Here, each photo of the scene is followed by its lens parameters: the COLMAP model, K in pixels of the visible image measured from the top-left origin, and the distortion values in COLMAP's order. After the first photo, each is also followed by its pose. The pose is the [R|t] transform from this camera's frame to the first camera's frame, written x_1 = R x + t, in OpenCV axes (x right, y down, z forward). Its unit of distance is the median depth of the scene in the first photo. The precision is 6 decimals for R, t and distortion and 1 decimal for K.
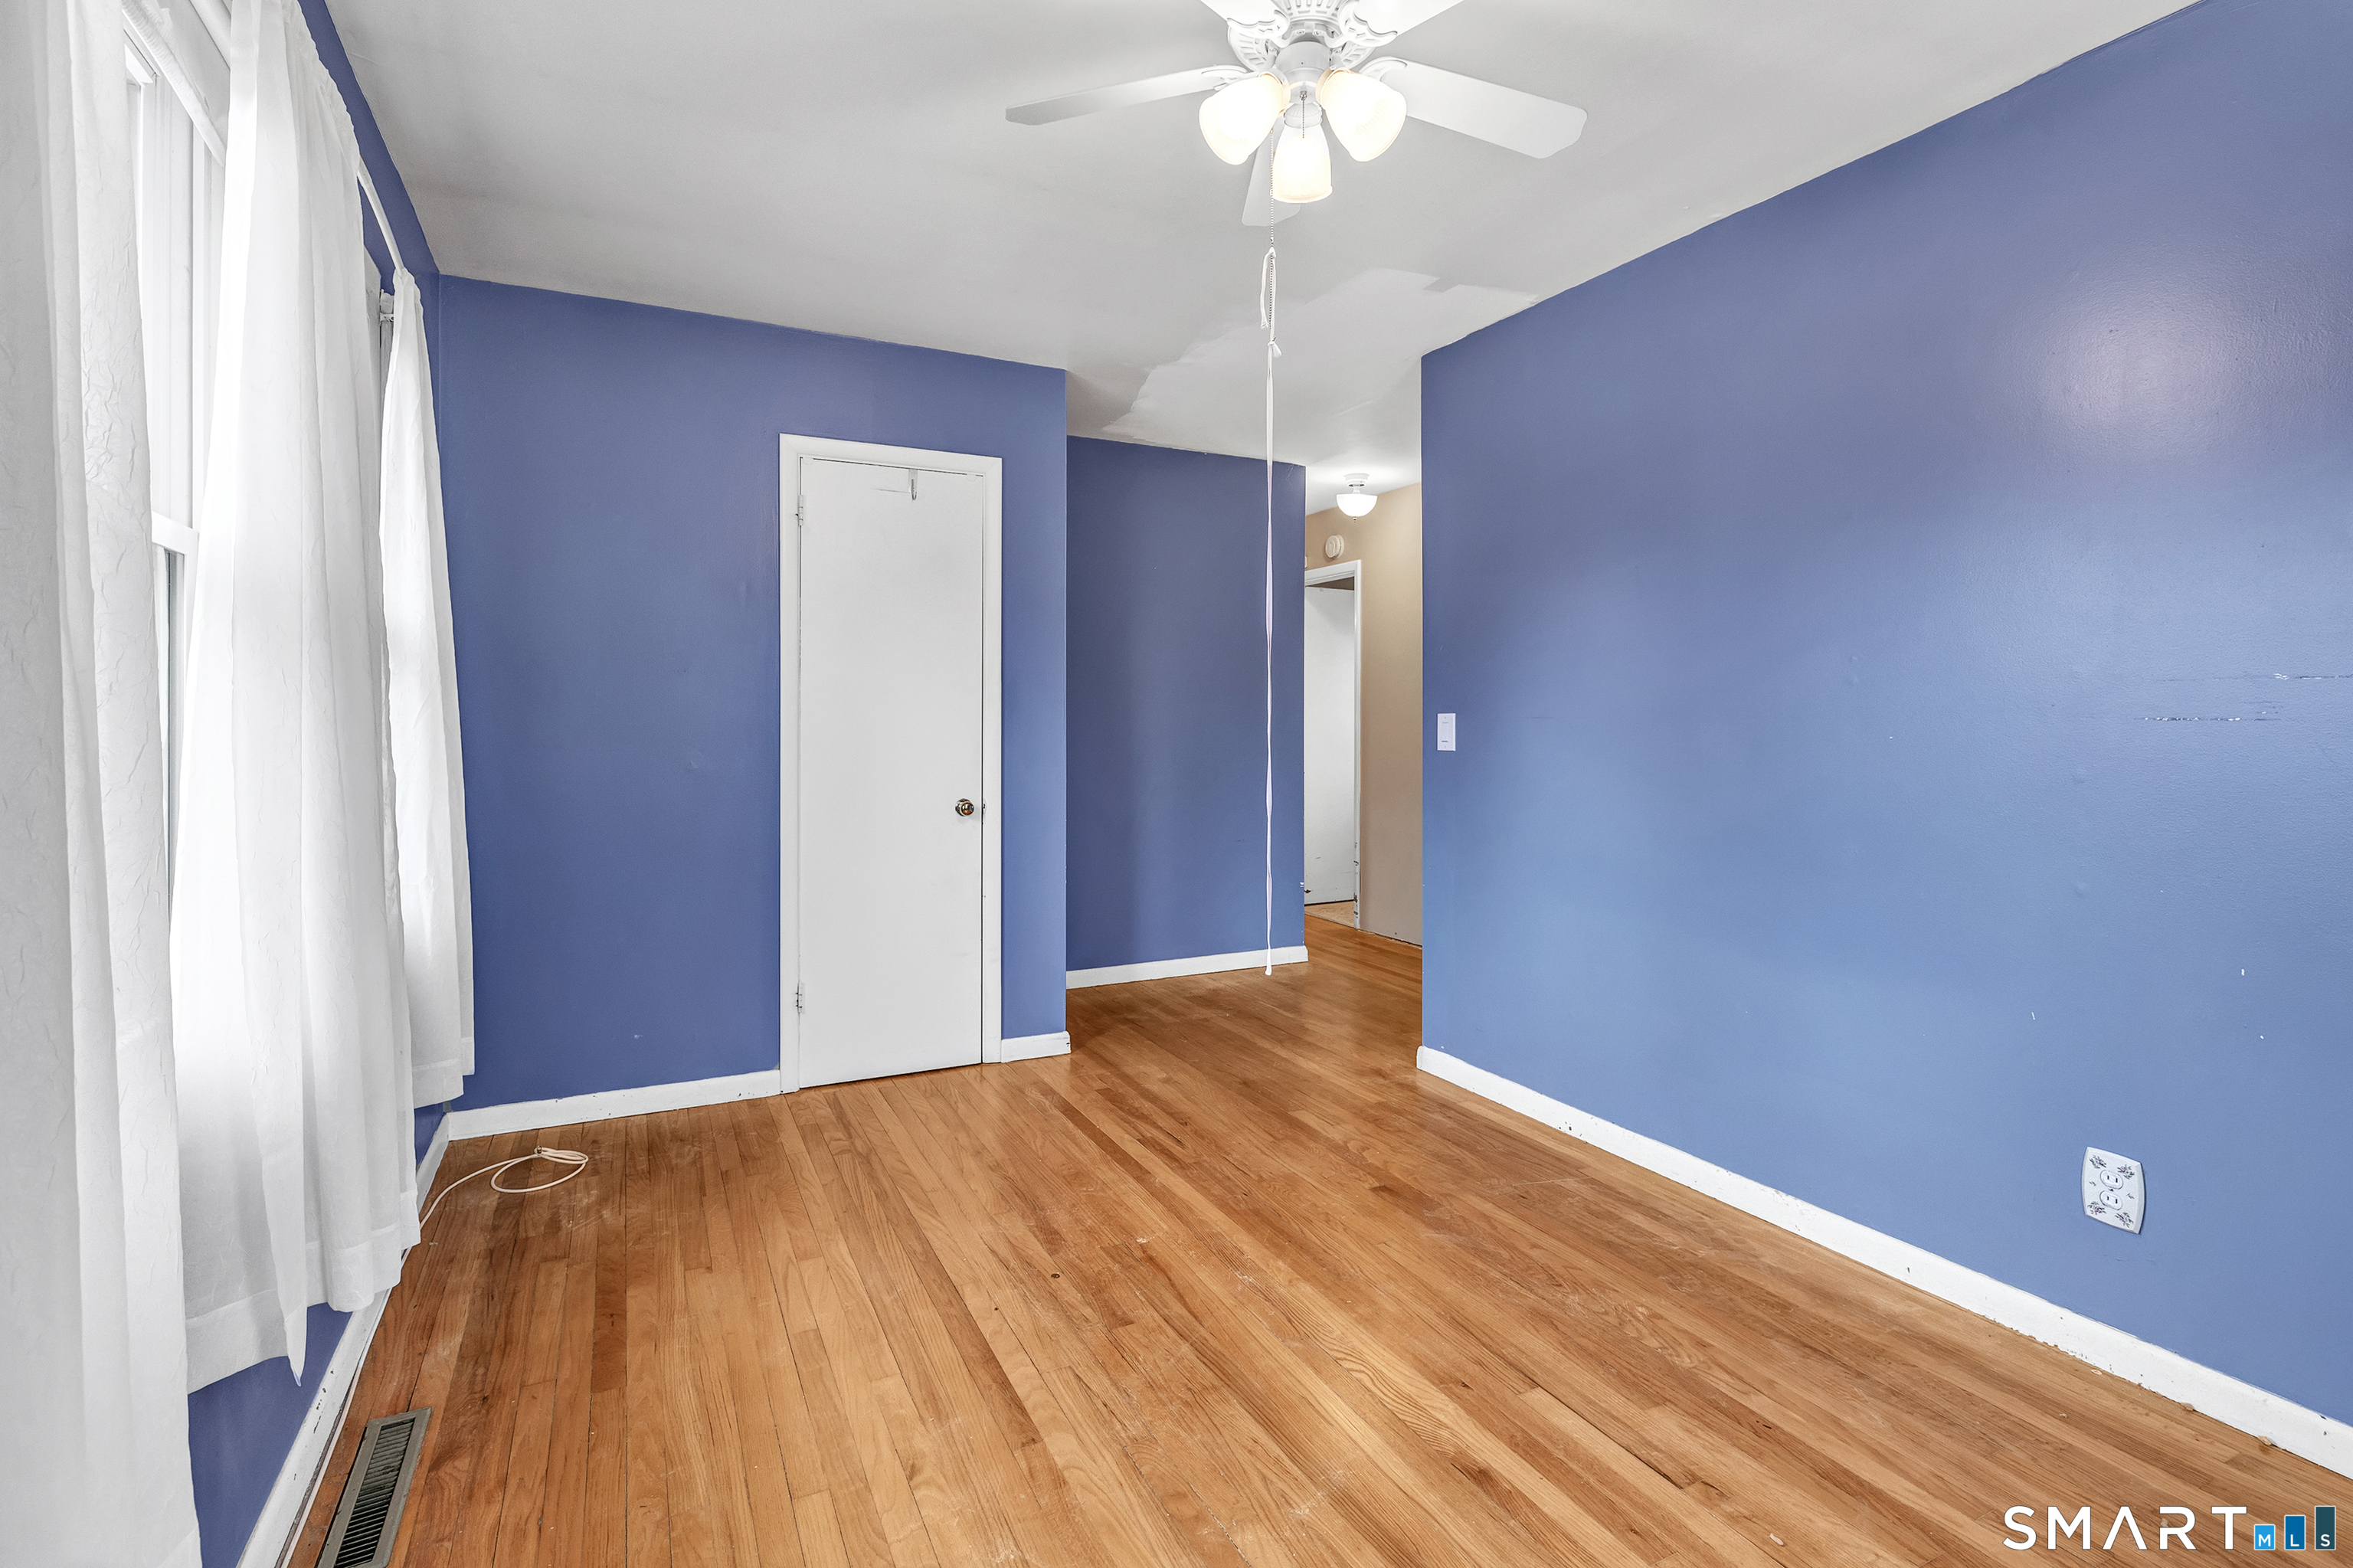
lens RADIAL K [[1070.6, 0, 1144.7], [0, 1070.6, 708.6], [0, 0, 1]] dist [-0.003463, 0.000761]
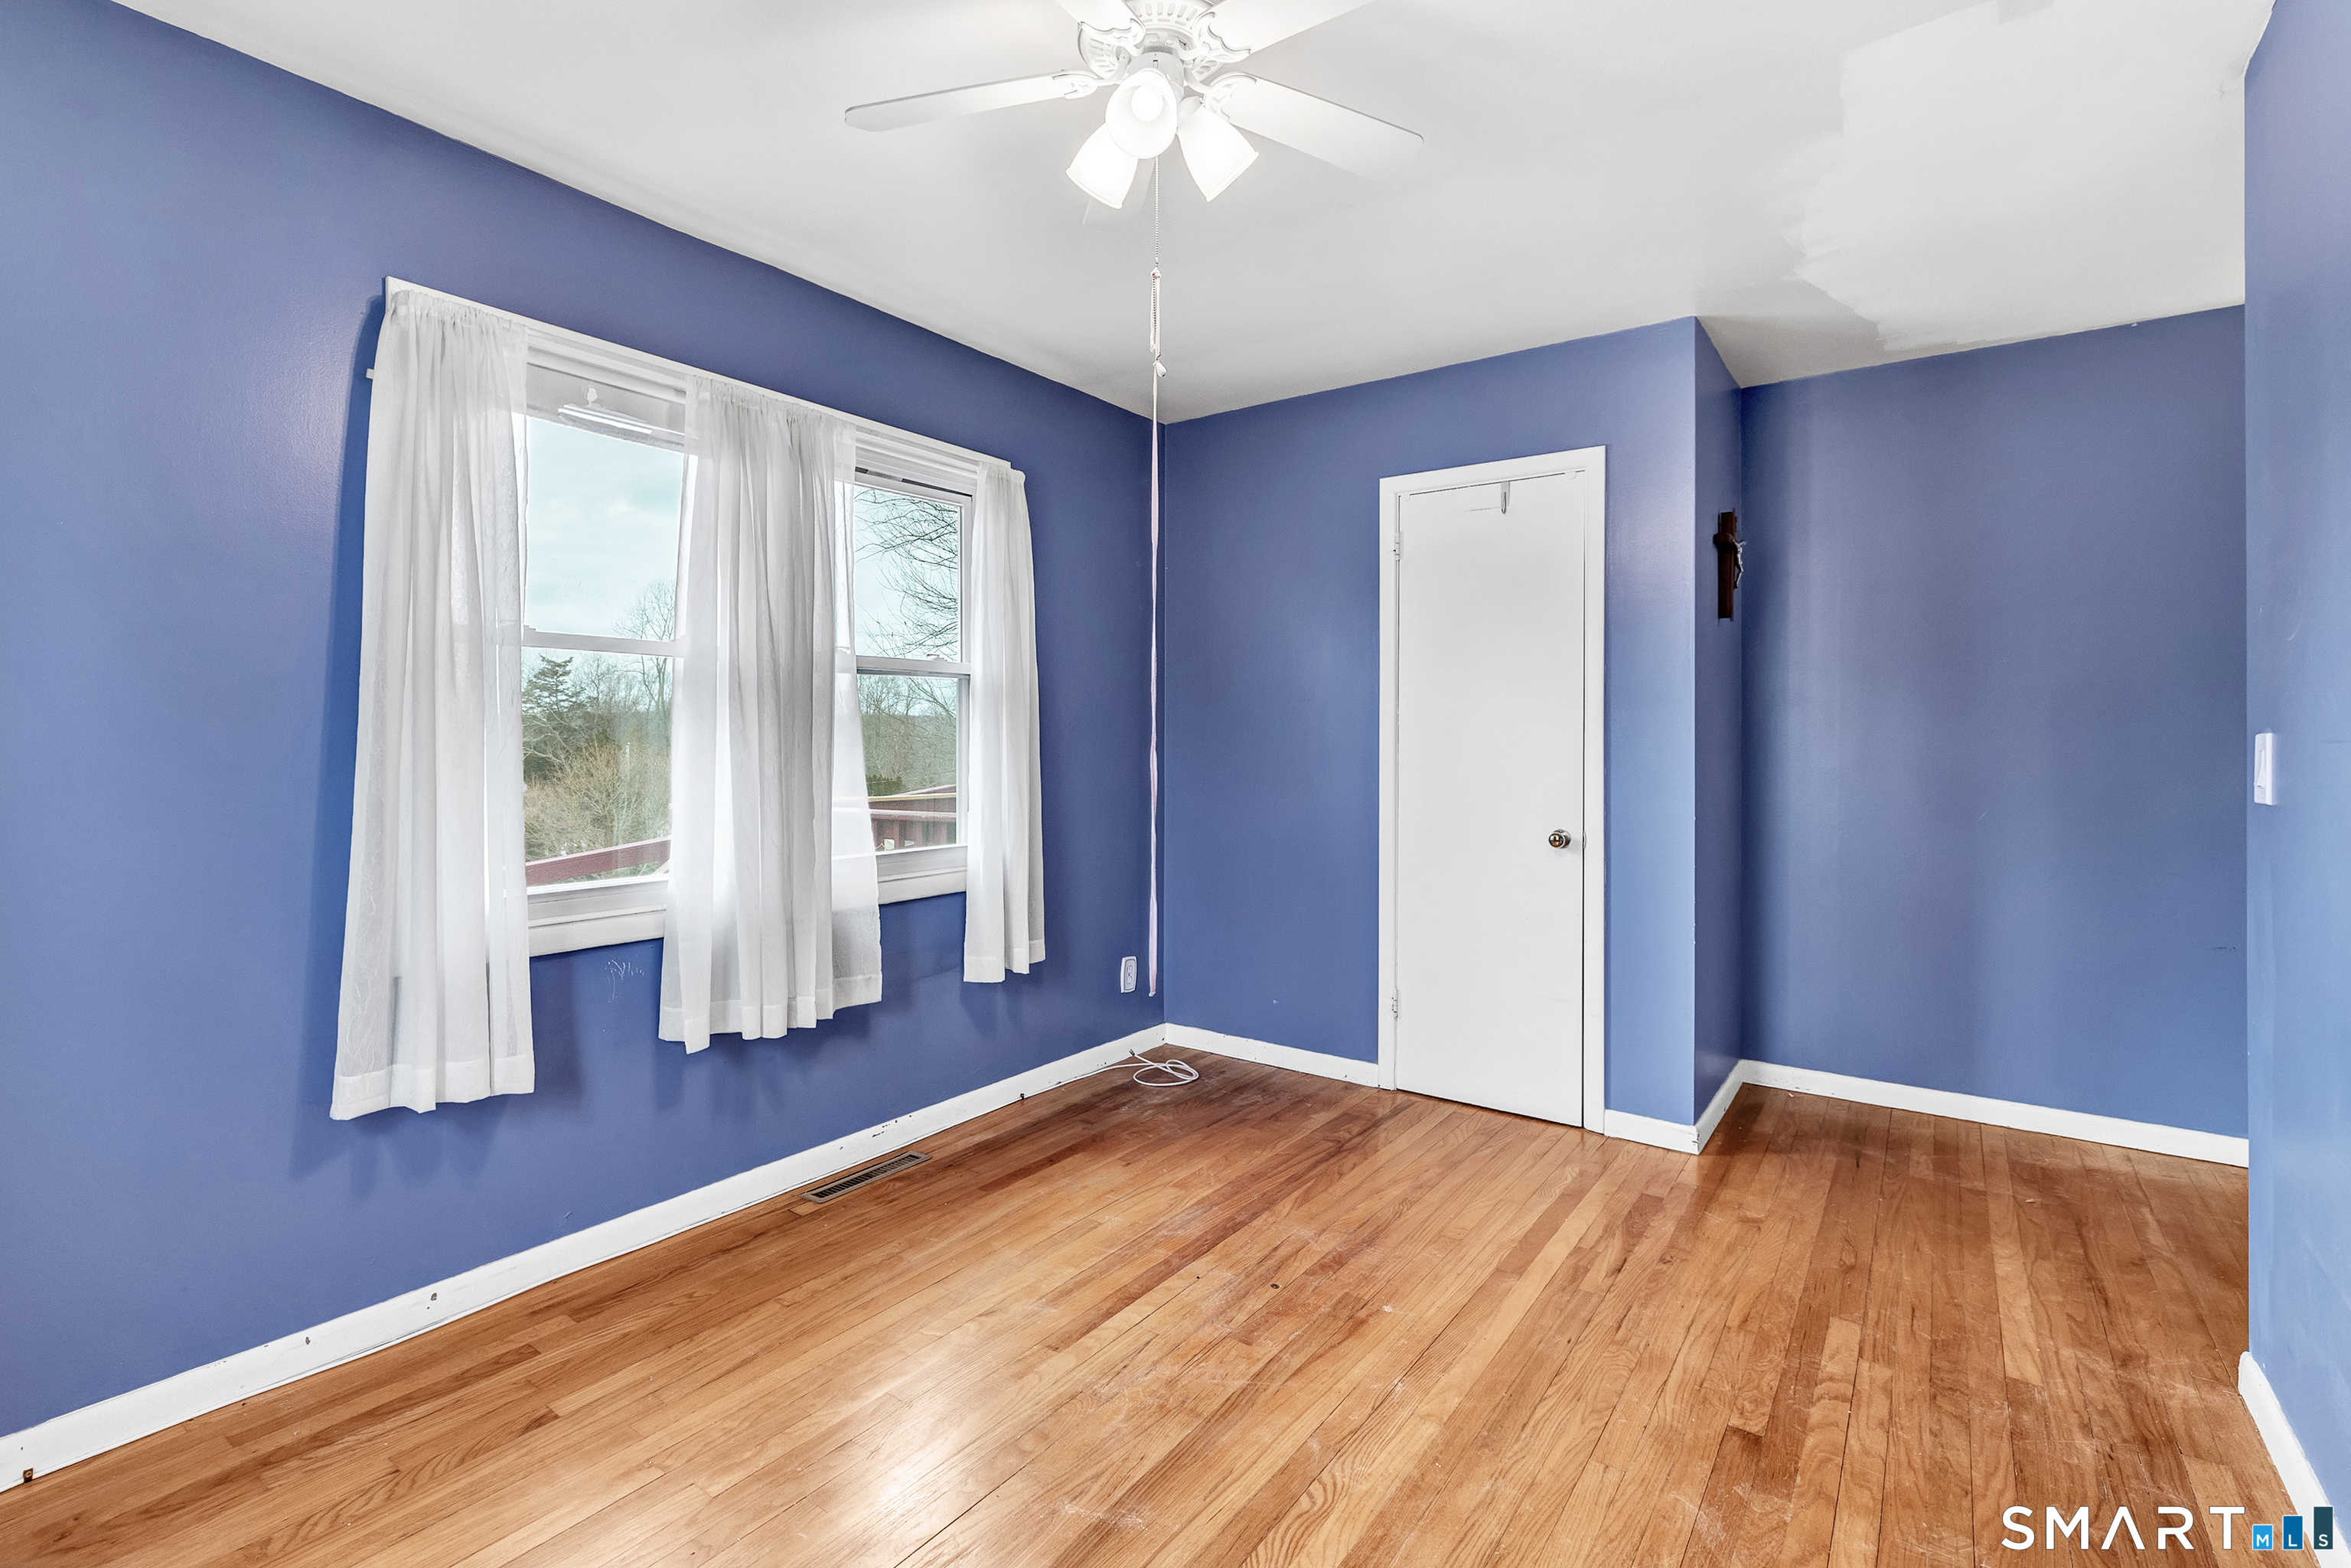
lens RADIAL K [[1097.5, 0, 1136.8], [0, 1097.5, 724.9], [0, 0, 1]] dist [0.002412, -0.000161]
pose [[0.456818, -0.011759, -0.889482, 0.640319], [0.008939, 0.999923, -0.008628, -0.000627], [0.889515, -0.004010, 0.456888, 0.322107]]
